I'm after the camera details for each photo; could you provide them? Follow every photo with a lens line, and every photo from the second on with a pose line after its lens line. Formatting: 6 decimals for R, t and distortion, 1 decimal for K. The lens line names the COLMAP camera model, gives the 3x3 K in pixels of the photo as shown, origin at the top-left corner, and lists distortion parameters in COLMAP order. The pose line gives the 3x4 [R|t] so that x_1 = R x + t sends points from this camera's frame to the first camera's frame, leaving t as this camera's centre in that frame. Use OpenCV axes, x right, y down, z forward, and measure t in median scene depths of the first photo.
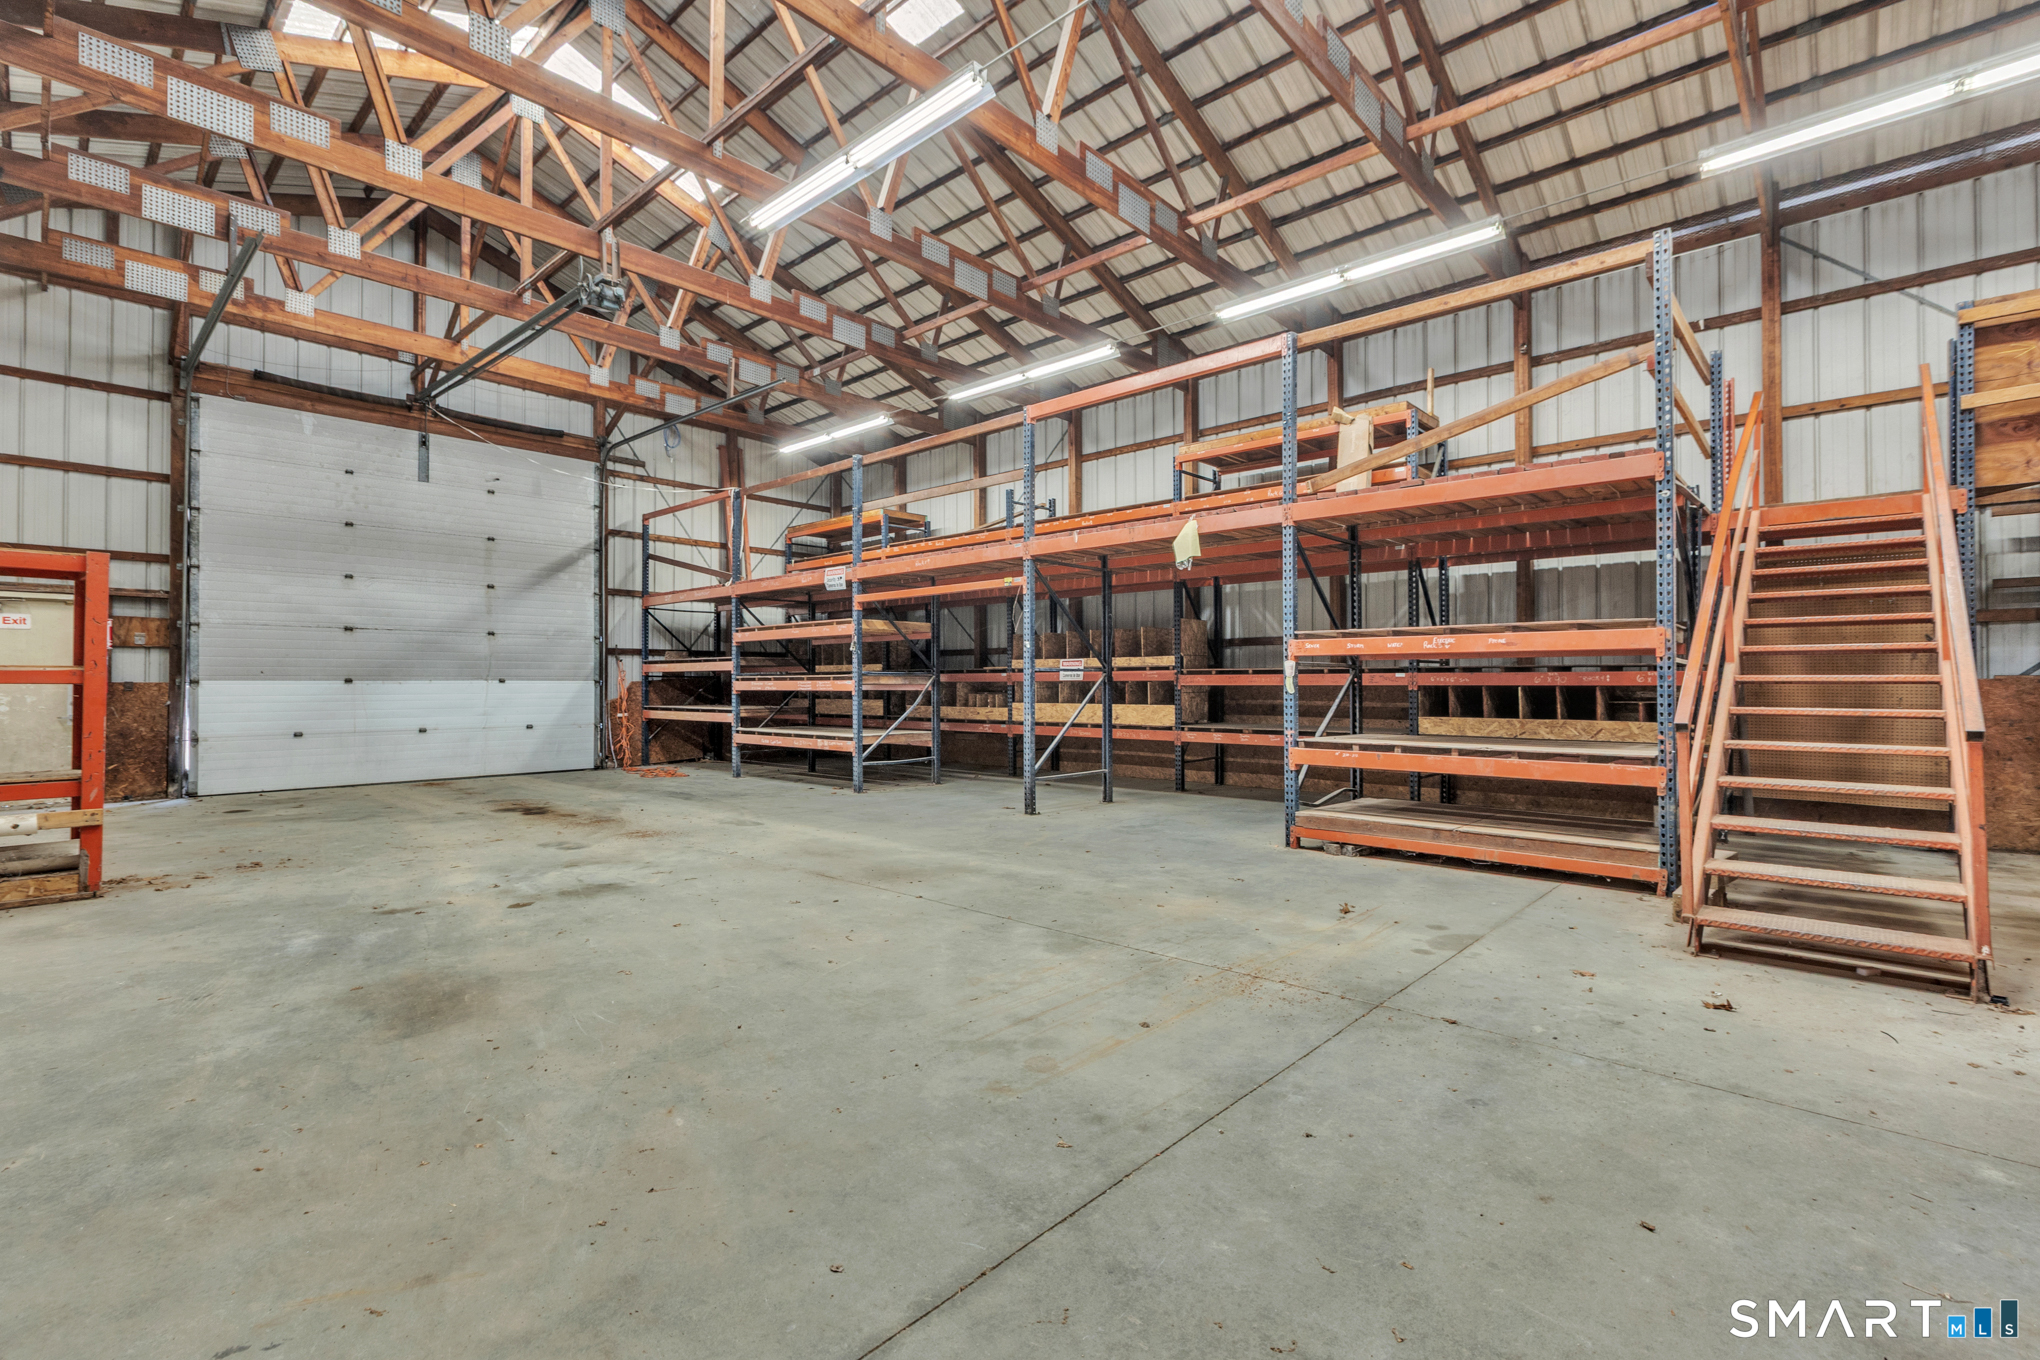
lens RADIAL K [[917.7, 0, 1022.8], [0, 917.7, 675.8], [0, 0, 1]] dist [0.000620, -0.001312]
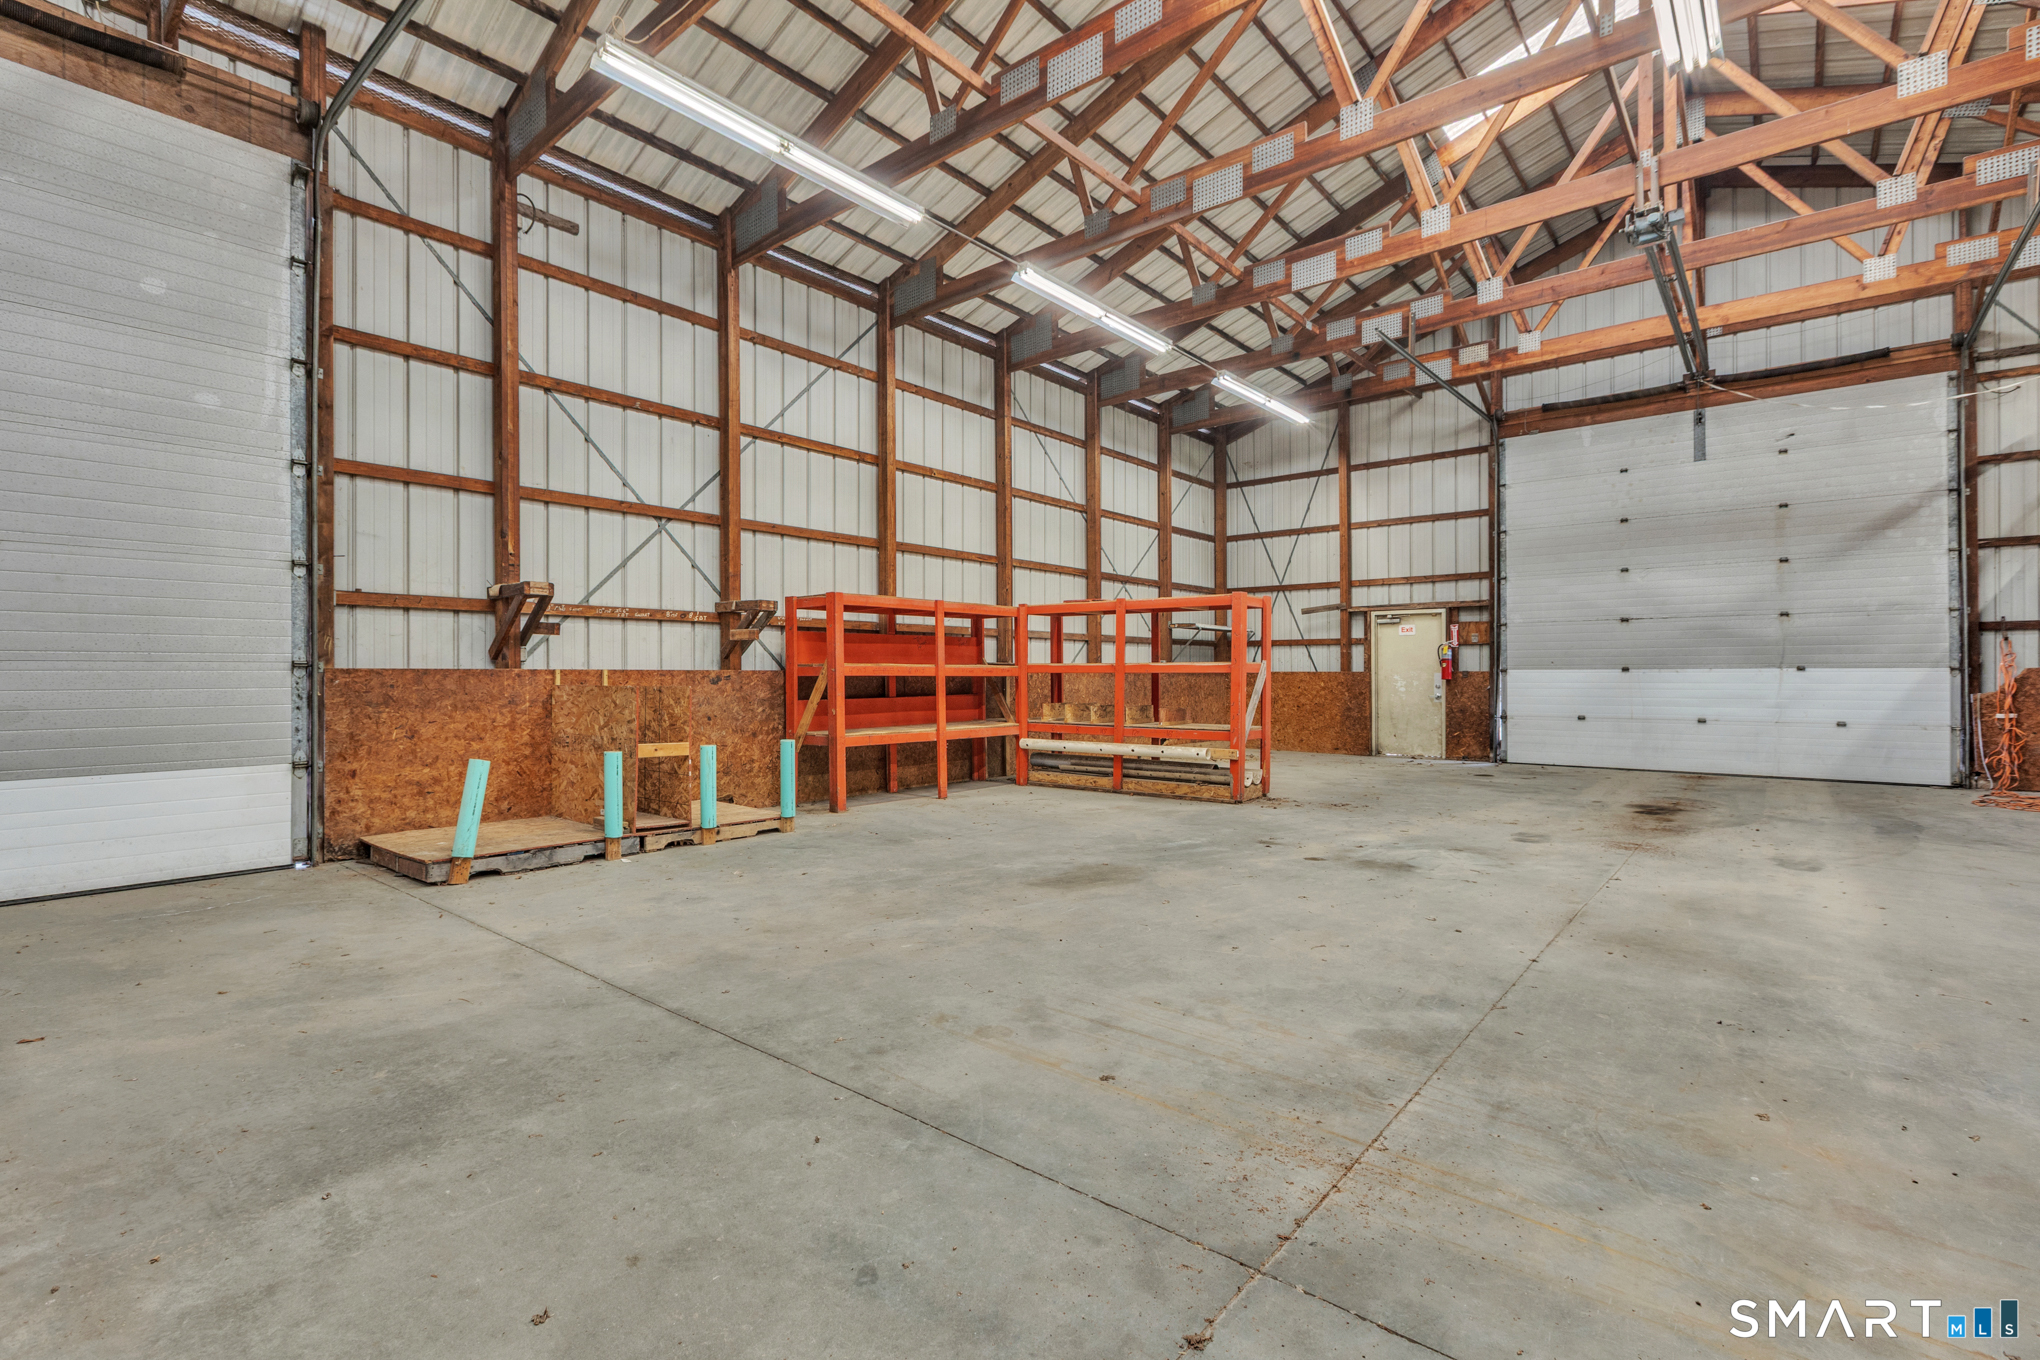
lens RADIAL K [[917.7, 0, 1019.7], [0, 917.7, 674.0], [0, 0, 1]] dist [0.000620, -0.001312]
pose [[0.040445, 0.000429, -0.999182, 0.782988], [0.010796, 0.999941, 0.000866, 0.006330], [0.999123, -0.010823, 0.040438, 0.717577]]
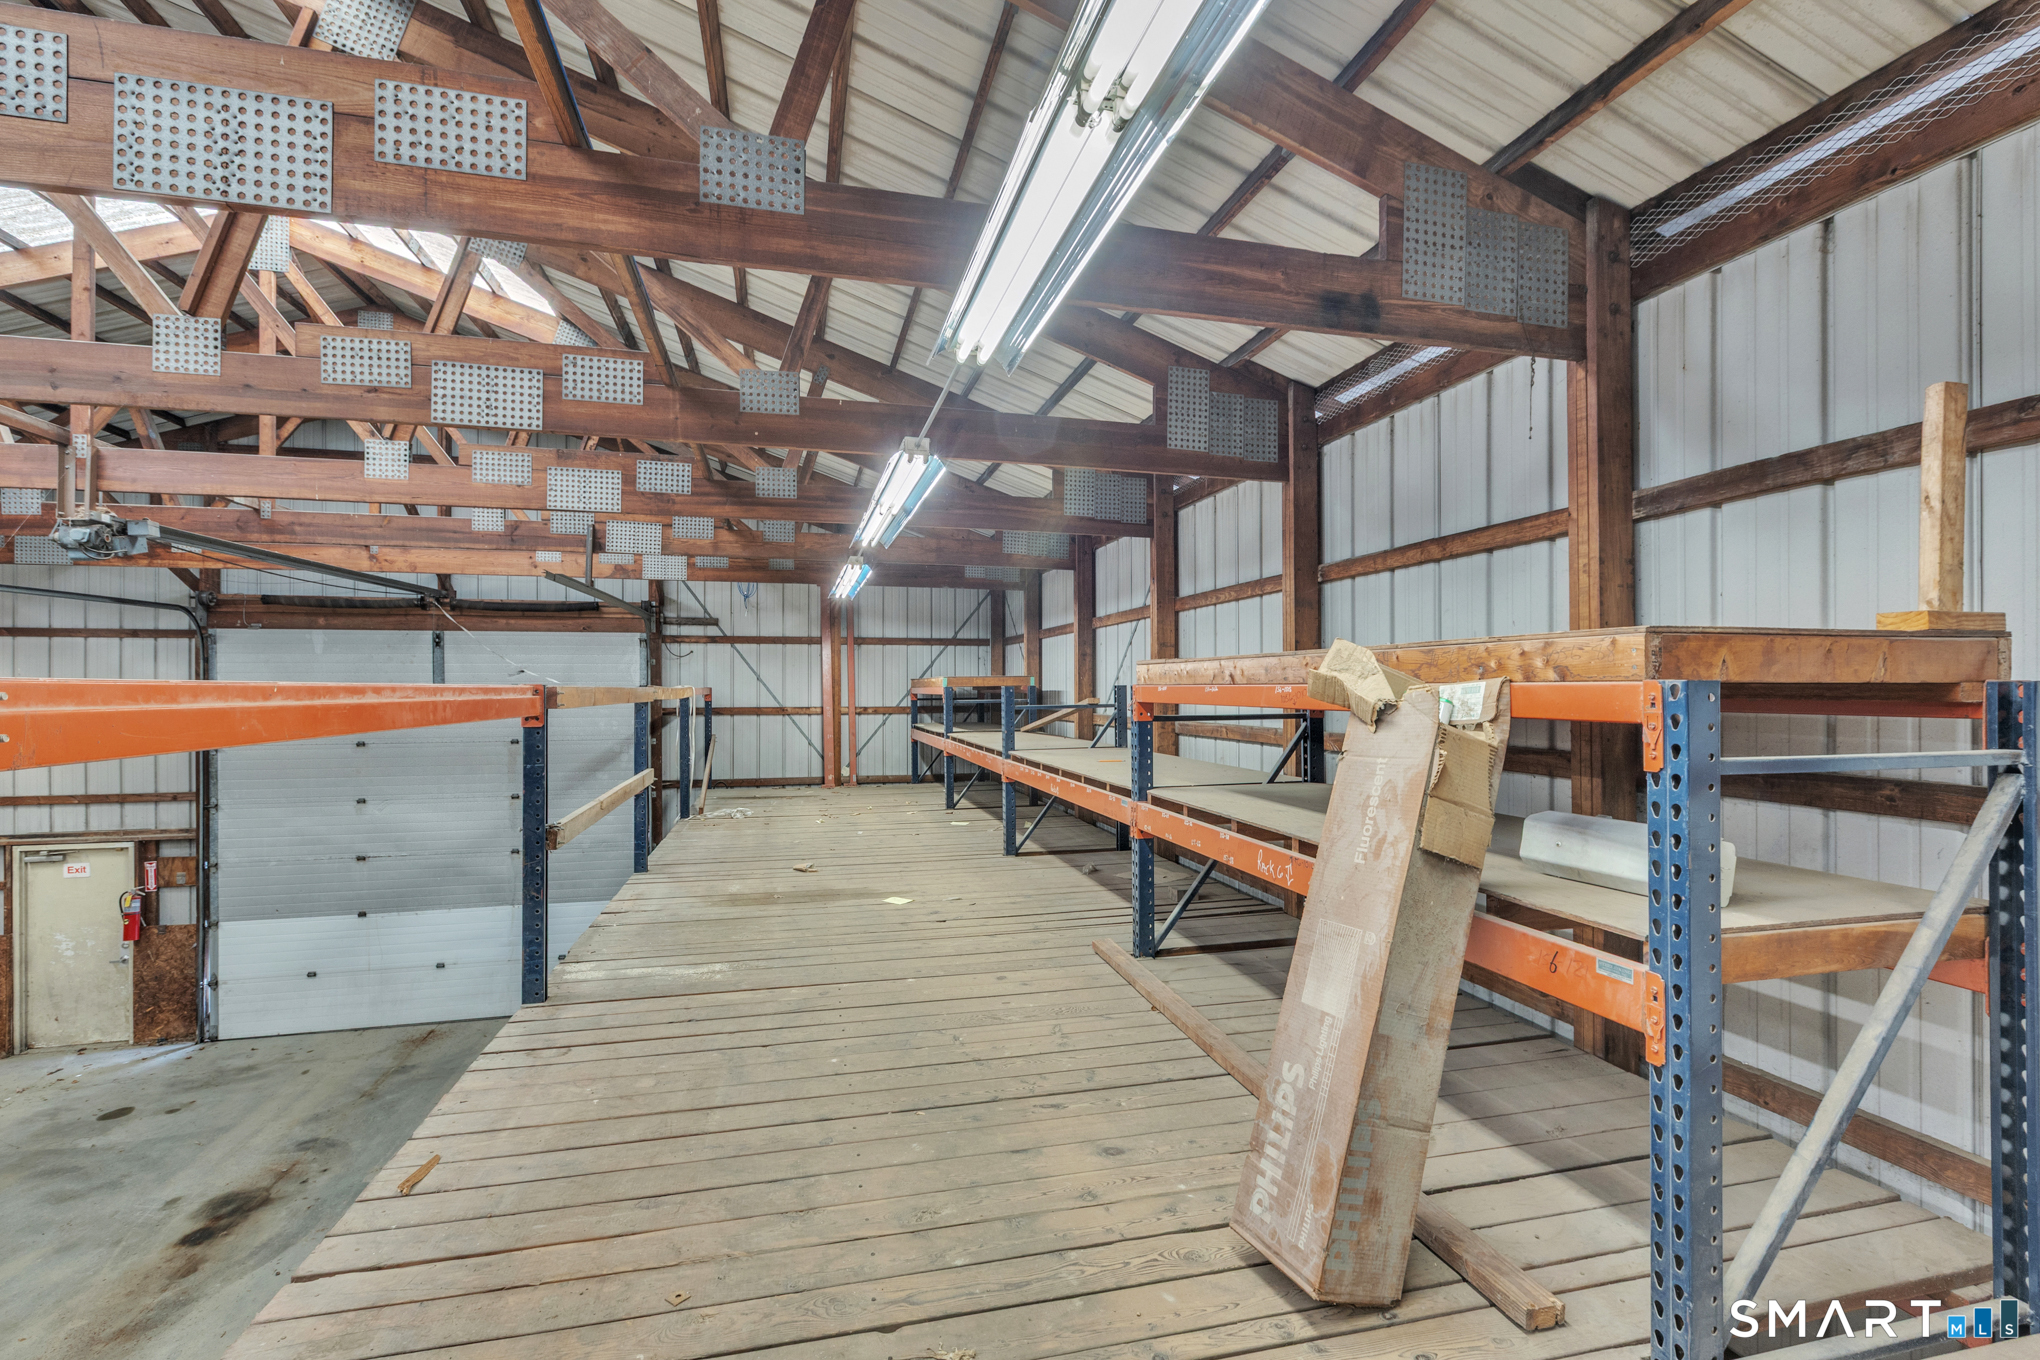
lens RADIAL K [[917.7, 0, 1005.4], [0, 917.7, 682.3], [0, 0, 1]] dist [0.000620, -0.001312]
pose [[0.829314, -0.005784, -0.558752, 0.853205], [0.007330, 0.999973, 0.000527, -0.605460], [0.558734, -0.004533, 0.829334, 1.627887]]
